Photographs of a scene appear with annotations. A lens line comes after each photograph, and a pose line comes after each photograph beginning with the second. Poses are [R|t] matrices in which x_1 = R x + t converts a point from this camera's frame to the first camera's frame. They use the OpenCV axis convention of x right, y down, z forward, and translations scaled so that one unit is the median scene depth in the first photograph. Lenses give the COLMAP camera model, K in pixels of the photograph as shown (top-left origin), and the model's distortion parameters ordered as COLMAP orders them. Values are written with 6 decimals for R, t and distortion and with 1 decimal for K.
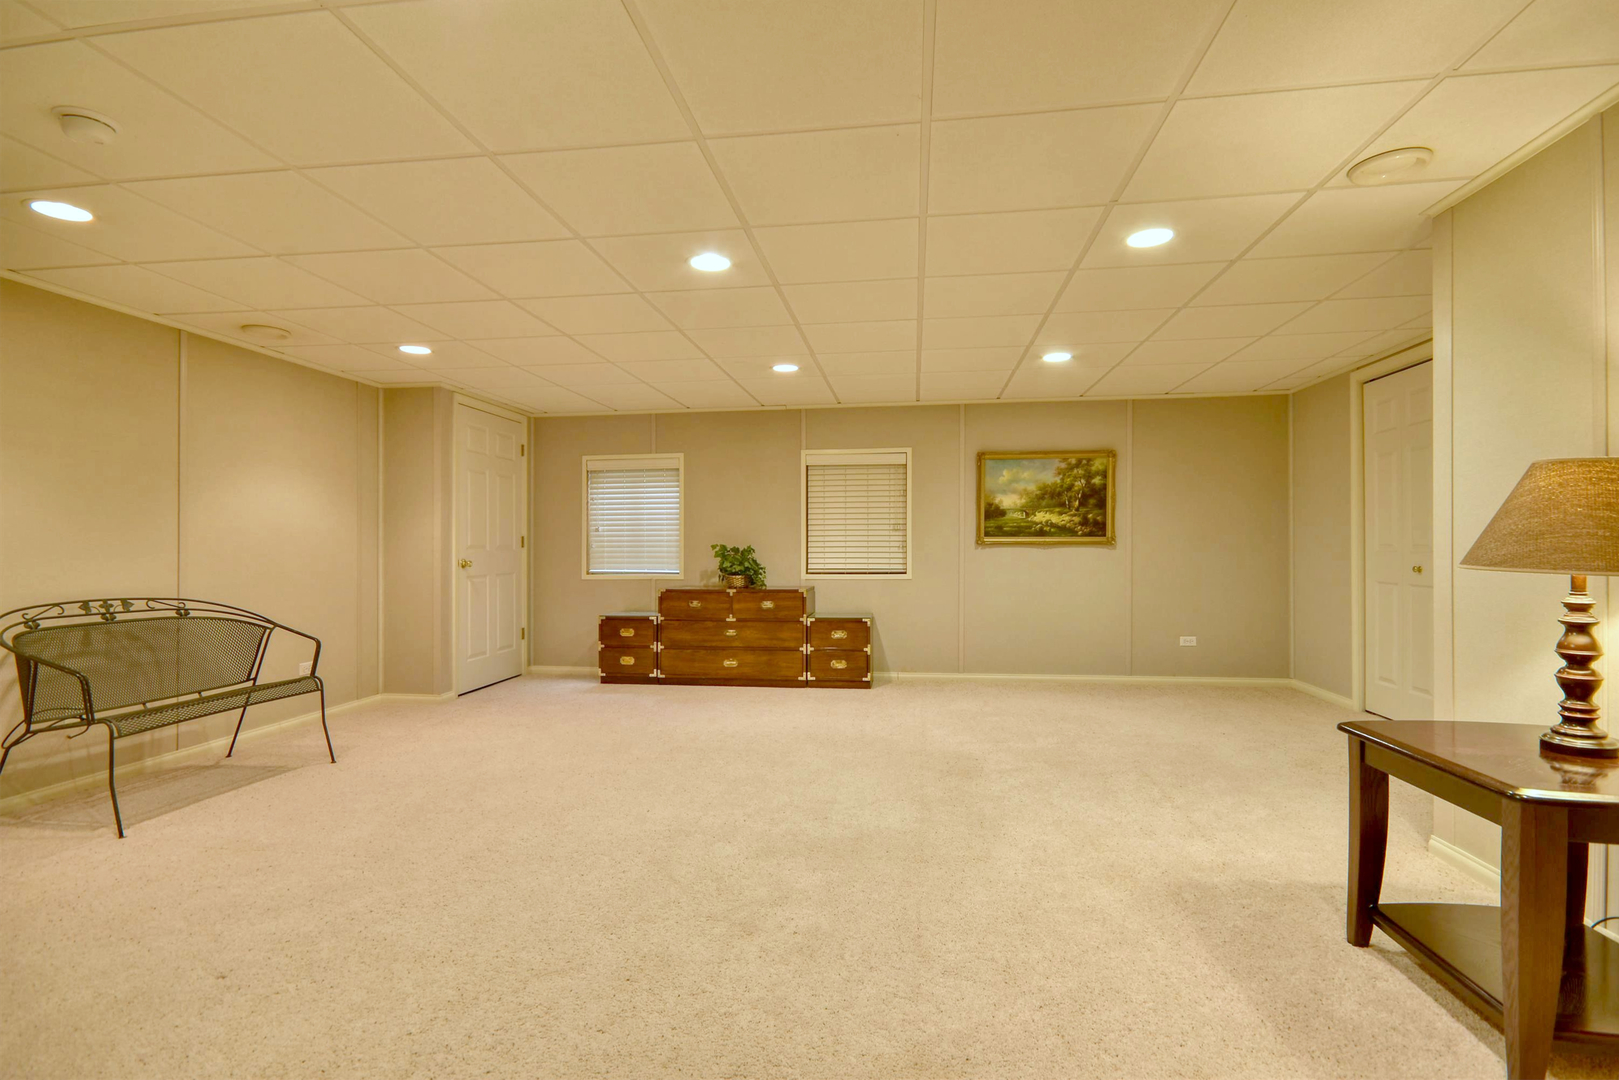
lens RADIAL K [[786.1, 0, 798.2], [0, 786.1, 538.6], [0, 0, 1]] dist [0.000754, 0.003068]
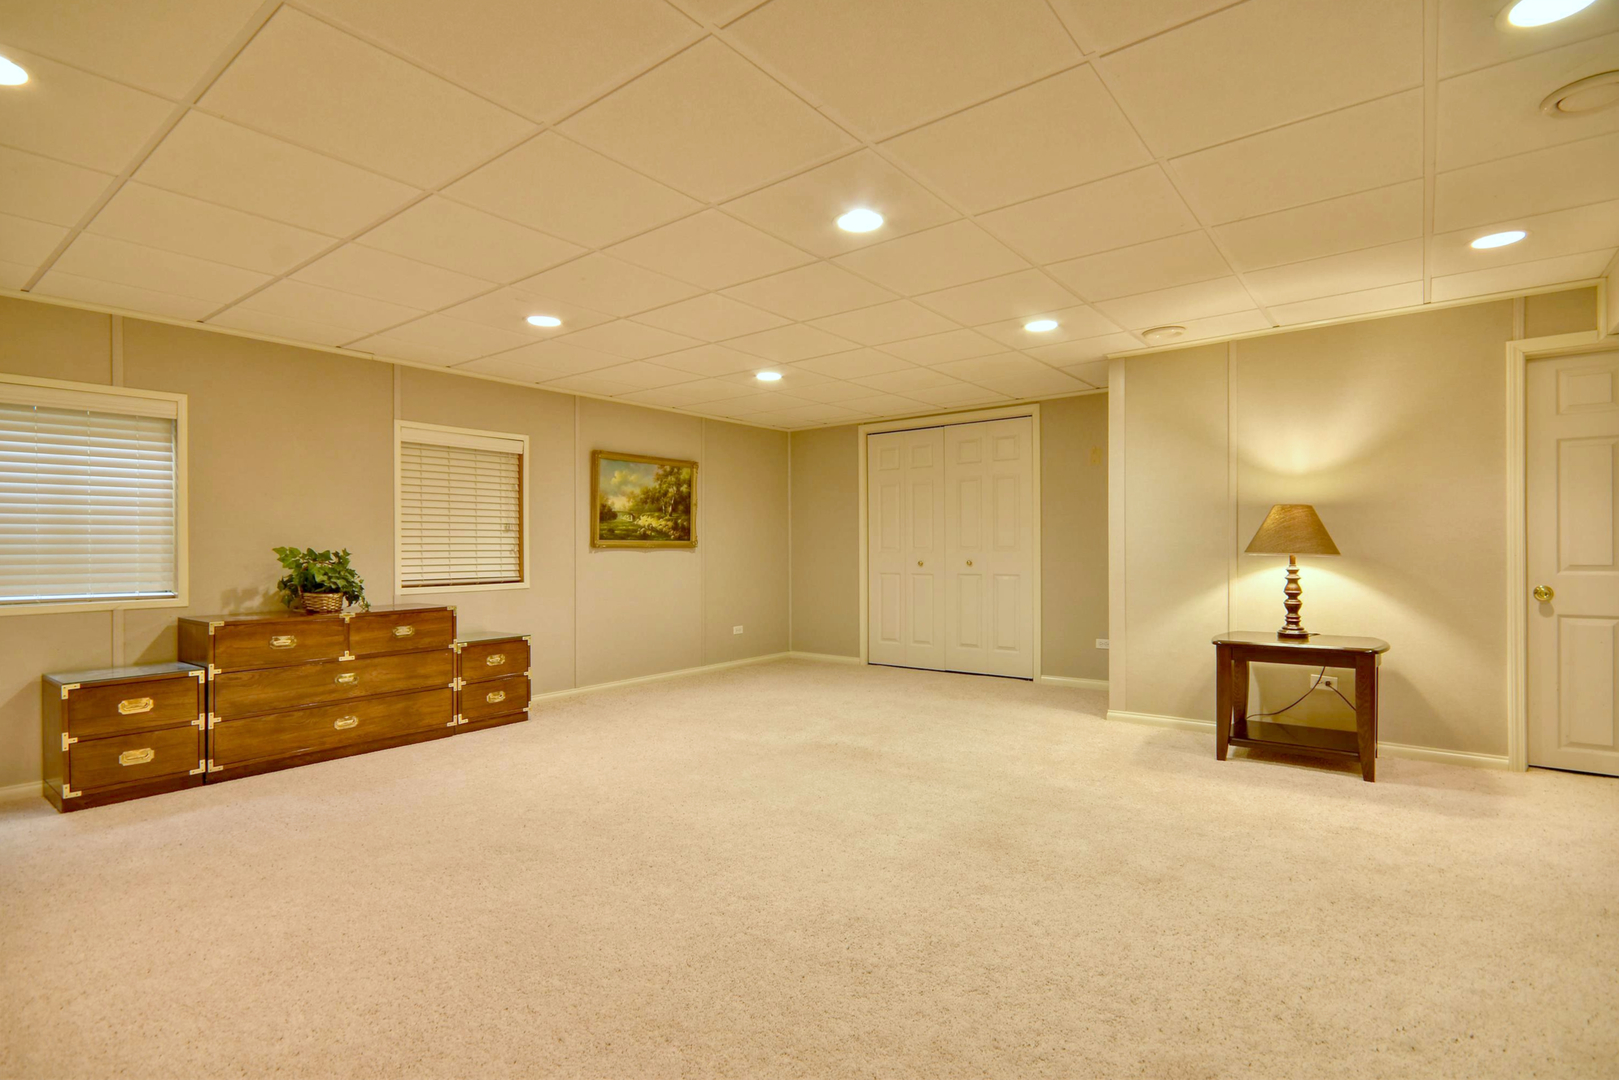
lens RADIAL K [[786.1, 0, 799.7], [0, 786.1, 547.7], [0, 0, 1]] dist [0.000754, 0.003068]
pose [[0.499436, 0.001365, 0.866350, -0.475429], [-0.002022, 0.999998, -0.000411, 0.007398], [-0.866348, -0.001546, 0.499438, 0.324706]]
